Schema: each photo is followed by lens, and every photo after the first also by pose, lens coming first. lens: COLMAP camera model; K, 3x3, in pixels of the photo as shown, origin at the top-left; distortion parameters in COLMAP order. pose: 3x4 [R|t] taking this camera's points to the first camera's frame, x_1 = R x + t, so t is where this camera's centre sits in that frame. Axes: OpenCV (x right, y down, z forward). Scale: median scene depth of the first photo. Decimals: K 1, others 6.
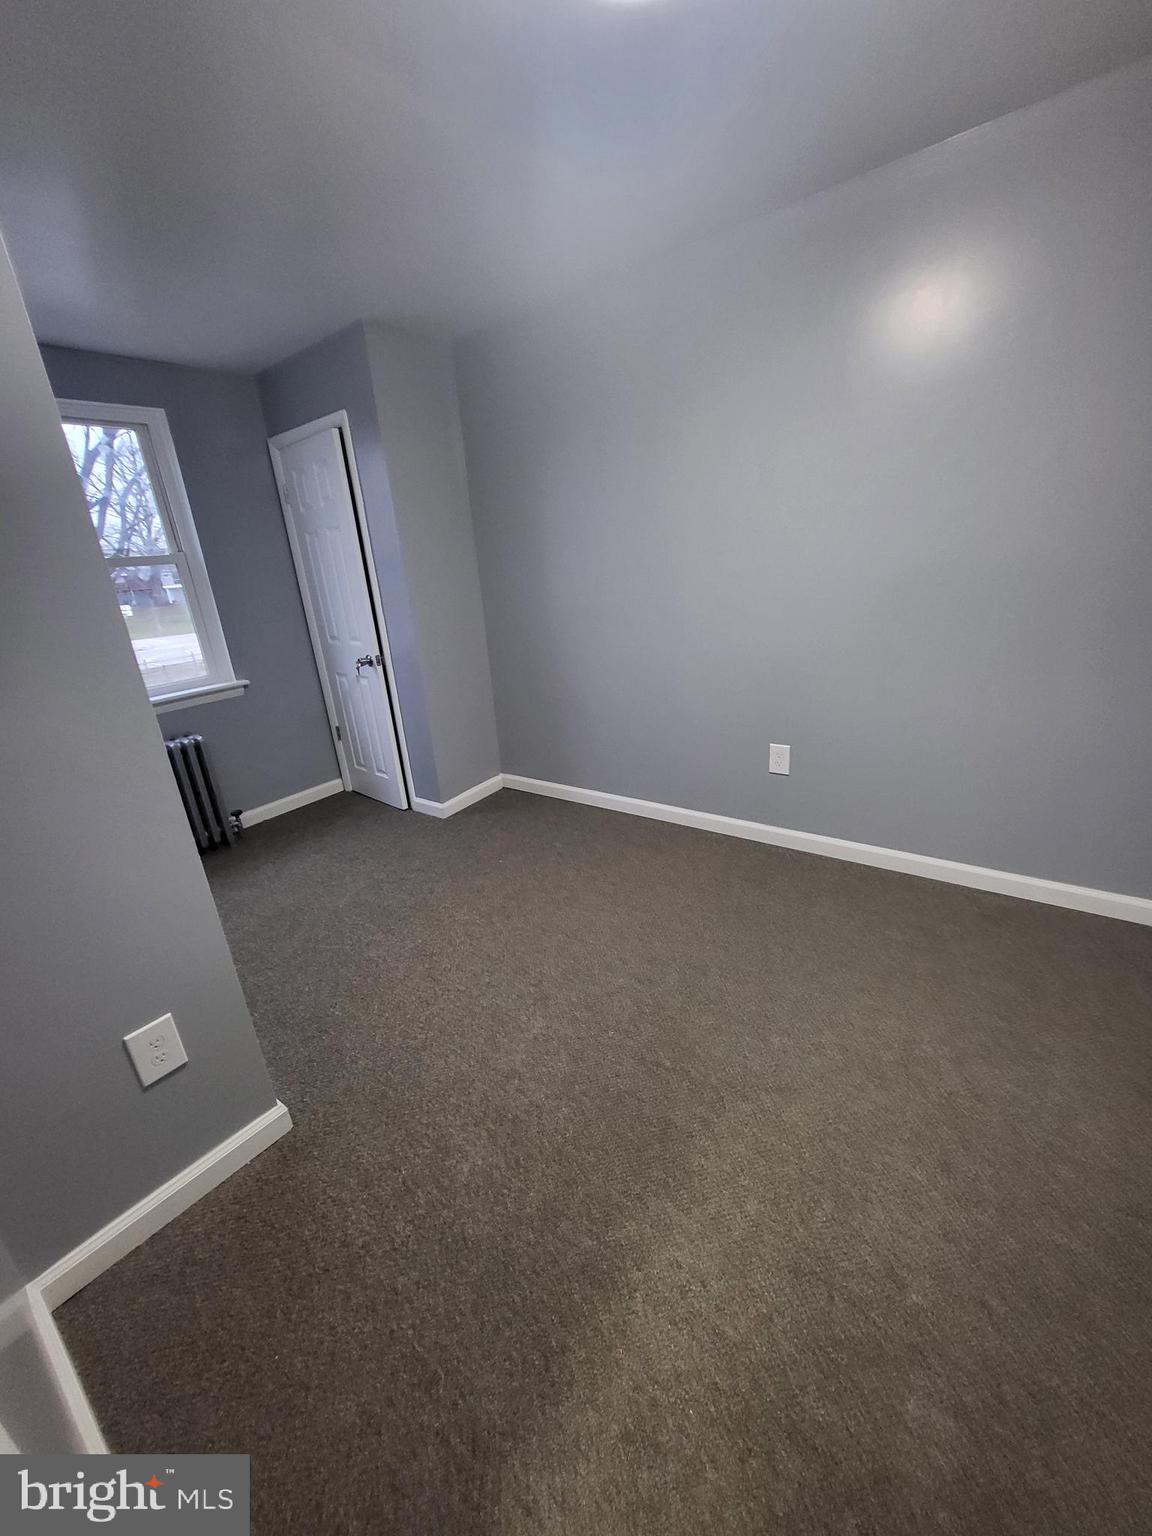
lens RADIAL K [[609.9, 0, 571.9], [0, 609.9, 770.2], [0, 0, 1]] dist [0.003130, -0.000349]
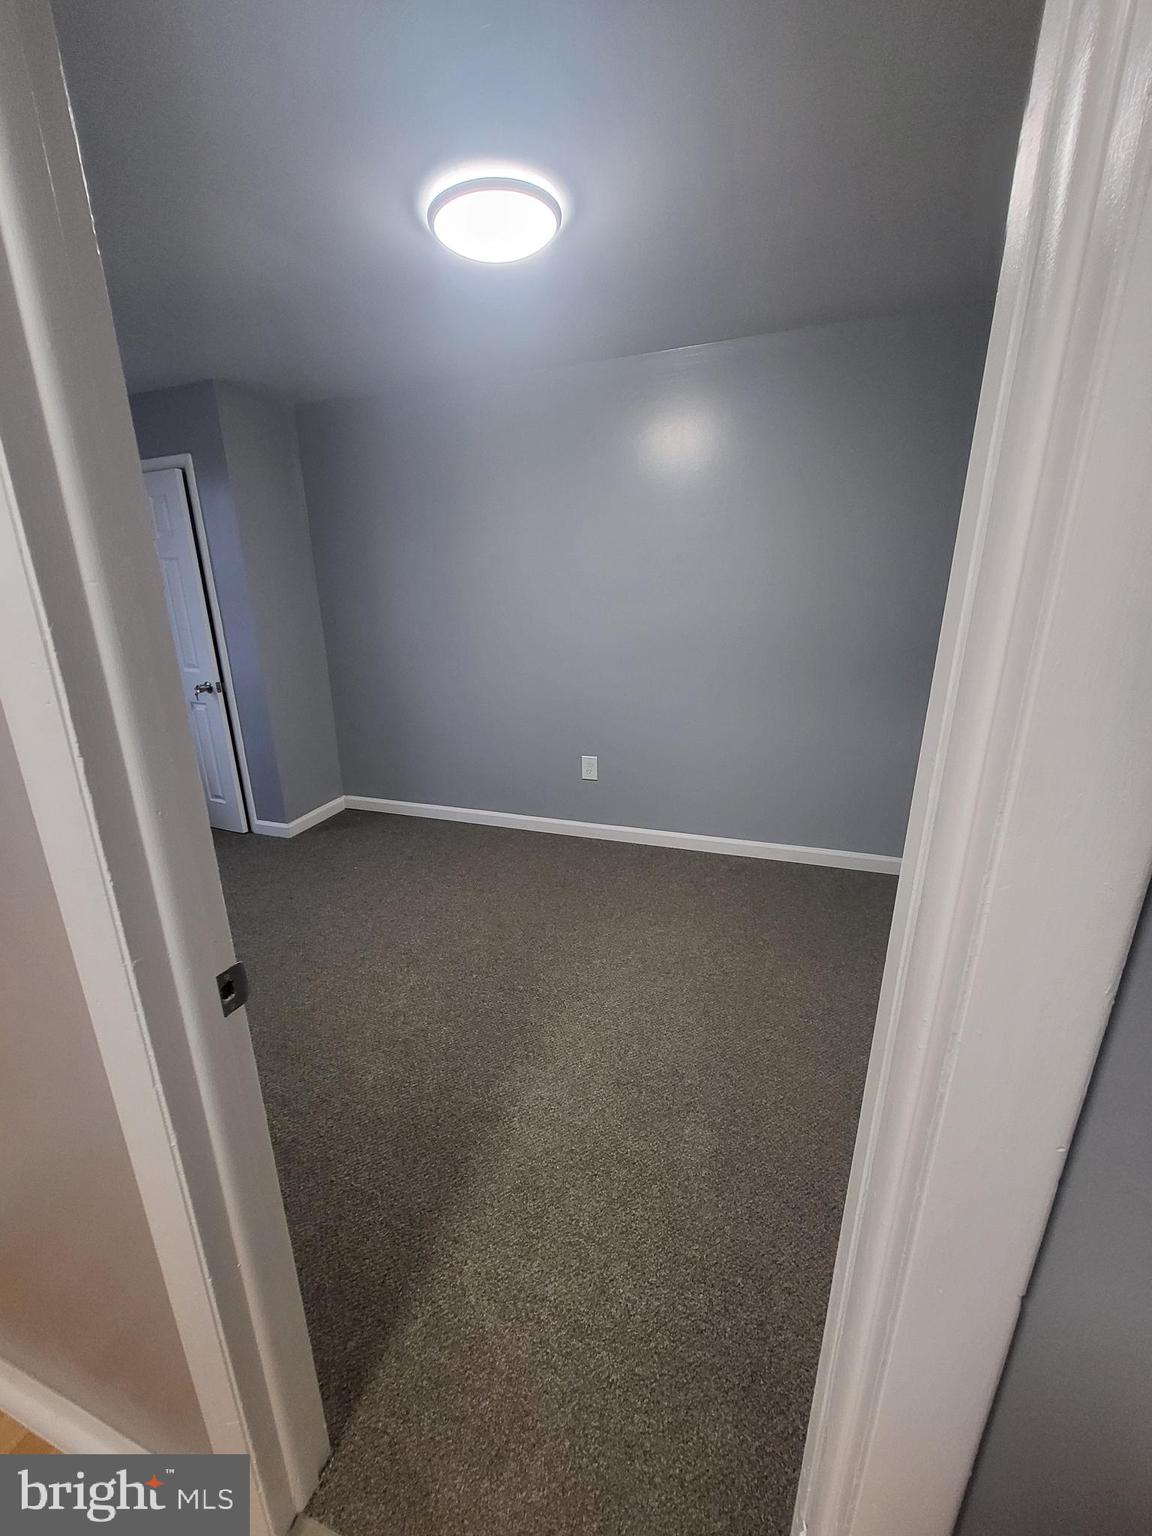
lens RADIAL K [[609.9, 0, 577.6], [0, 609.9, 772.1], [0, 0, 1]] dist [0.003130, -0.000349]
pose [[0.950307, -0.023026, 0.310460, -0.093273], [0.043865, 0.997216, -0.060307, 0.077731], [-0.308207, 0.070929, 0.948671, -0.236646]]
